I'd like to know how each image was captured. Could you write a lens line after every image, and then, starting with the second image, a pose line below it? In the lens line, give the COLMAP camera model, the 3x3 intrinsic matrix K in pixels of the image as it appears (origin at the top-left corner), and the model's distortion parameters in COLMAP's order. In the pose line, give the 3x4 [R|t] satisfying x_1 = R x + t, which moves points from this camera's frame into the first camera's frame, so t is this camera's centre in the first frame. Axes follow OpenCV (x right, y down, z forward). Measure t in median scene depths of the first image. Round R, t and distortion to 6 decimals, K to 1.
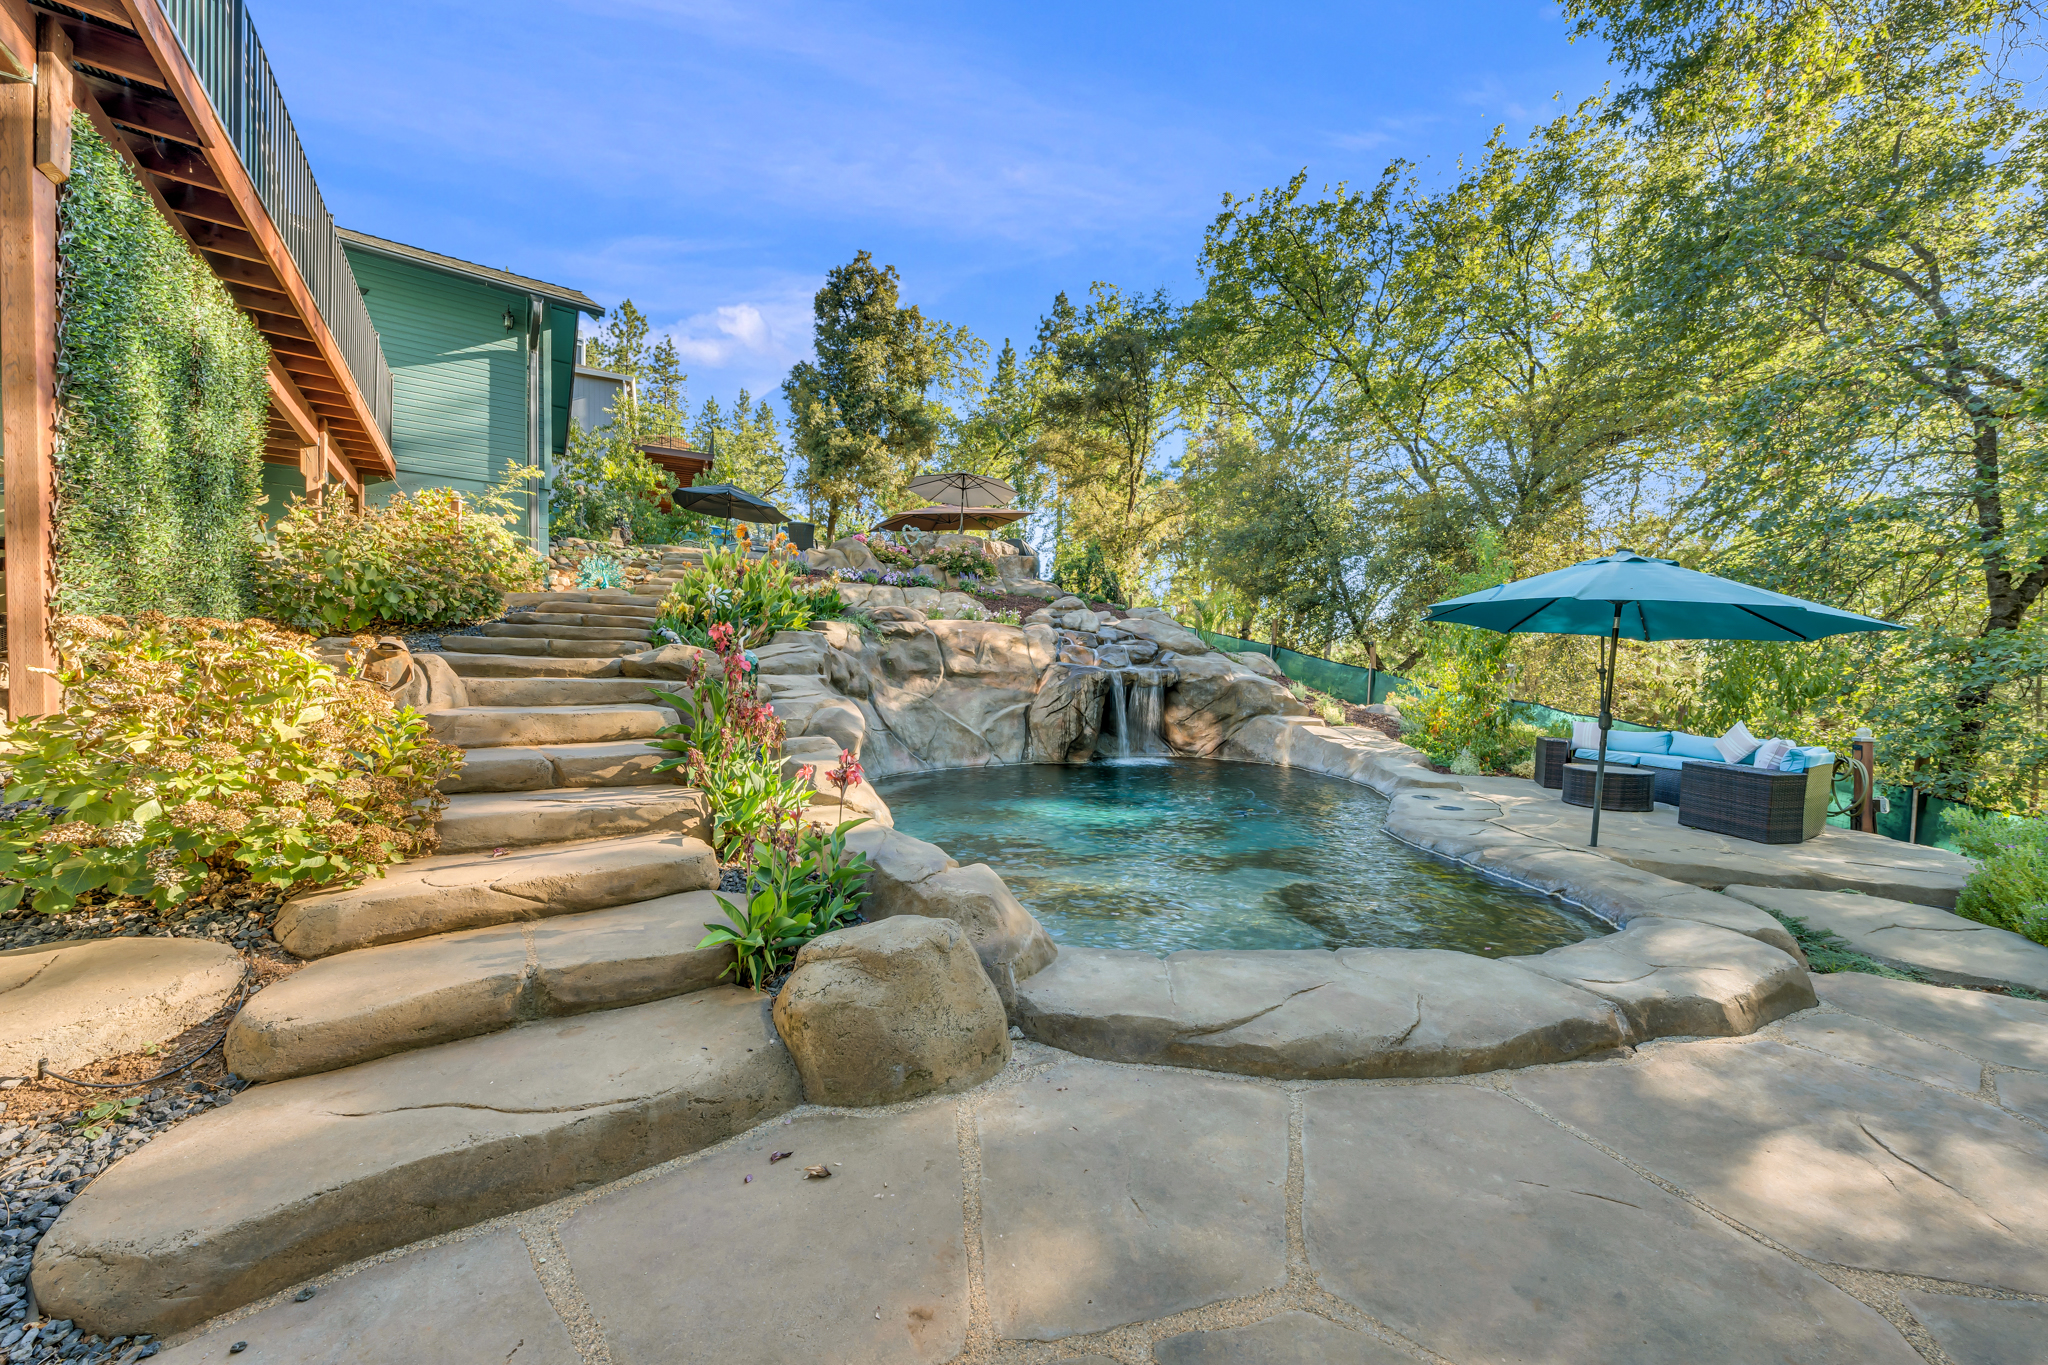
lens RADIAL K [[692.4, 0, 1014.8], [0, 692.4, 652.0], [0, 0, 1]] dist [0.000818, 0.000056]
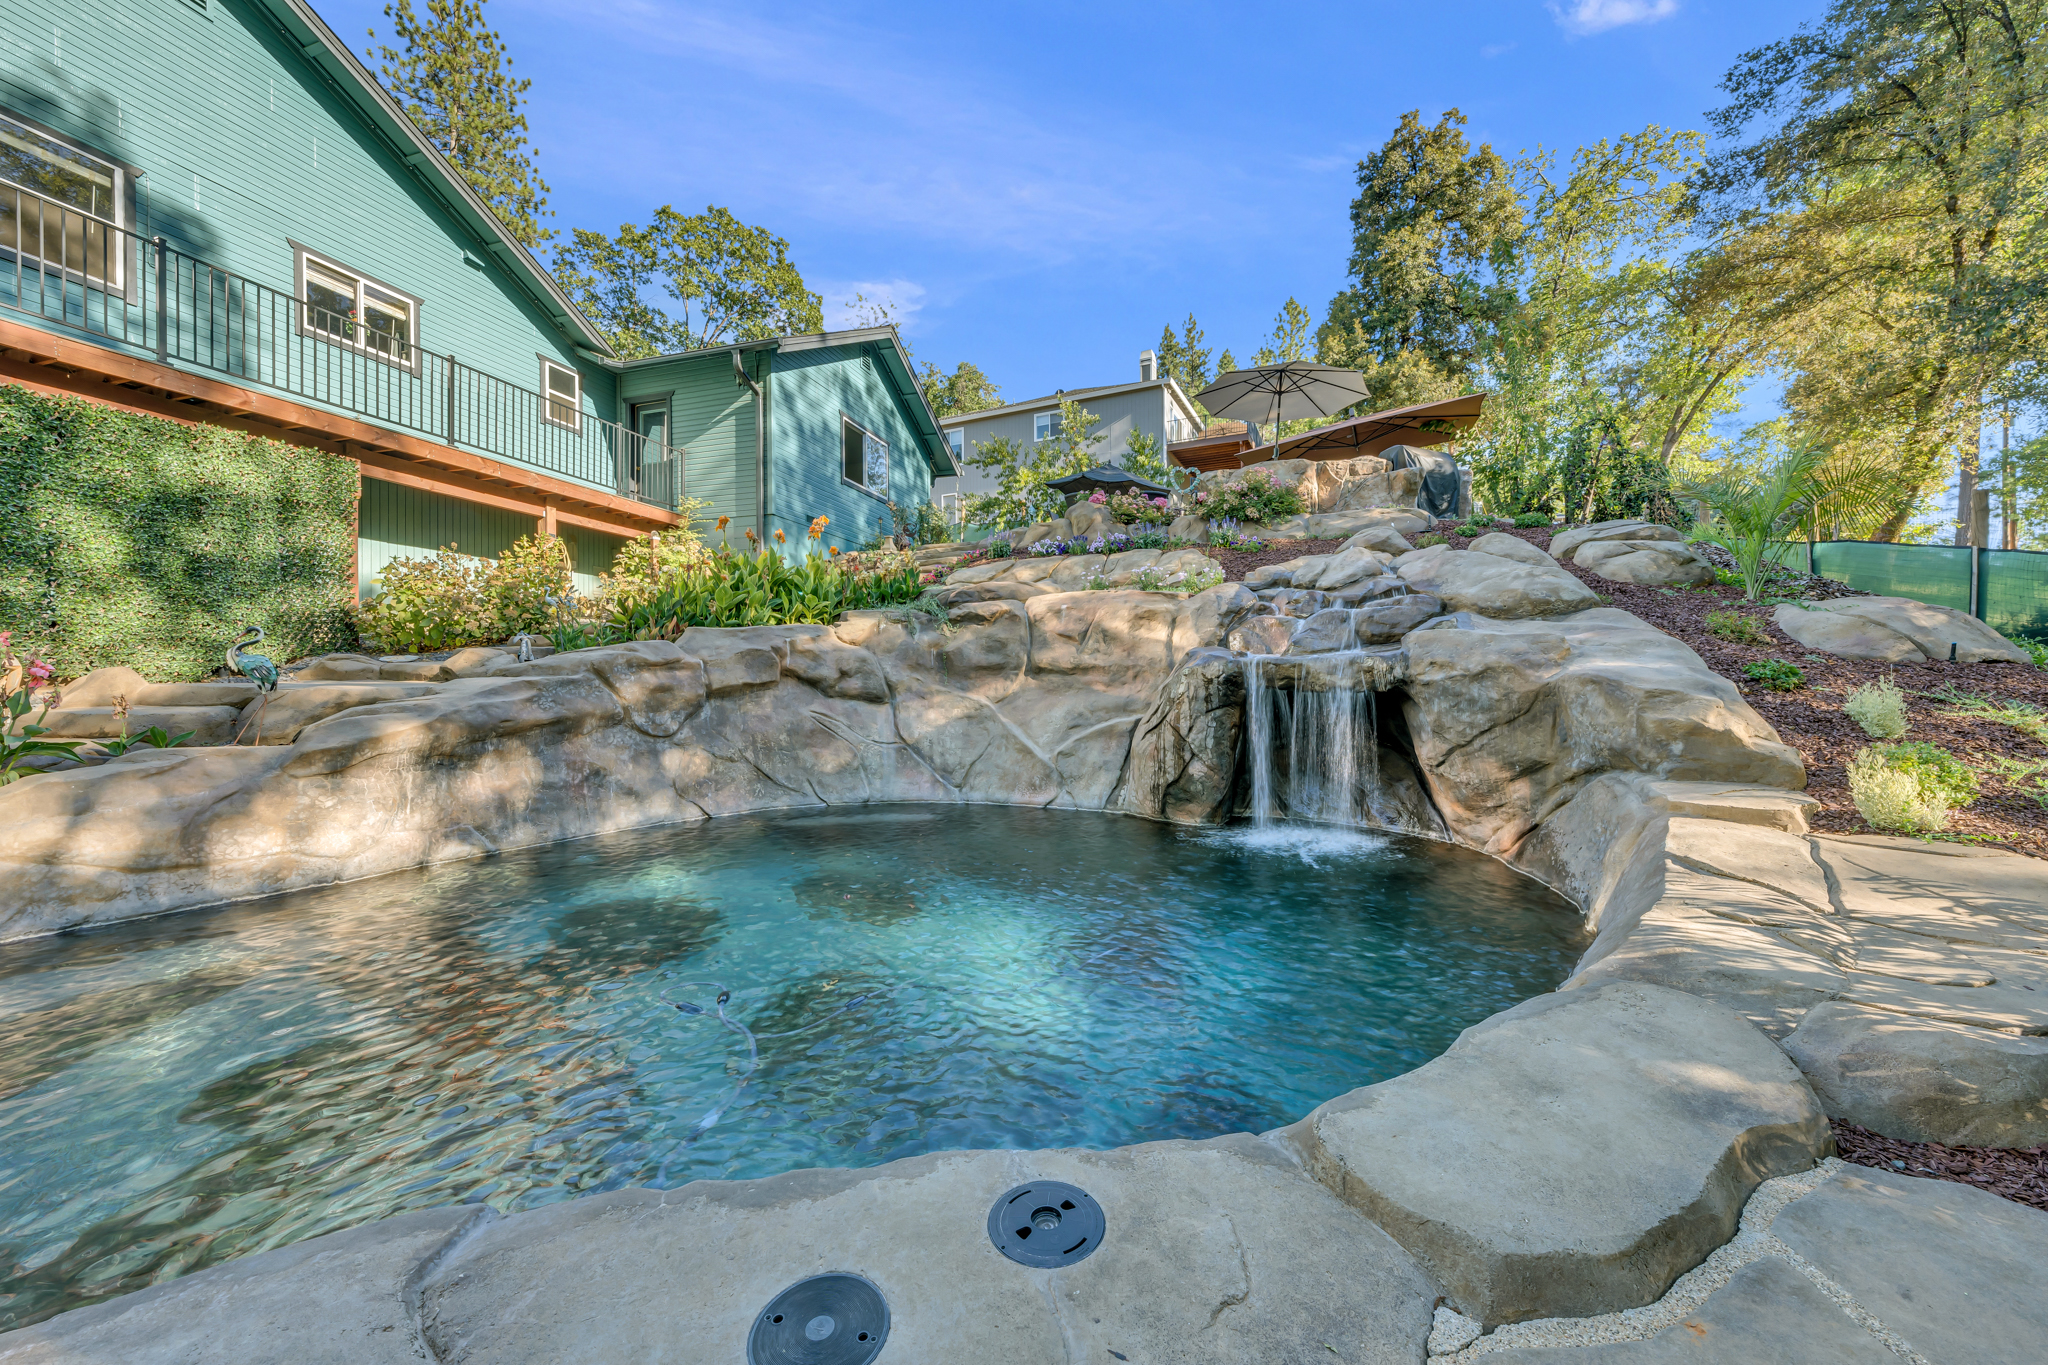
lens RADIAL K [[734.2, 0, 1024.7], [0, 734.2, 657.3], [0, 0, 1]] dist [-0.001534, -0.000118]
pose [[0.606089, -0.024689, -0.795013, 0.176142], [0.034827, 0.999383, -0.004484, 0.007740], [0.794634, -0.024970, 0.606576, 0.190729]]
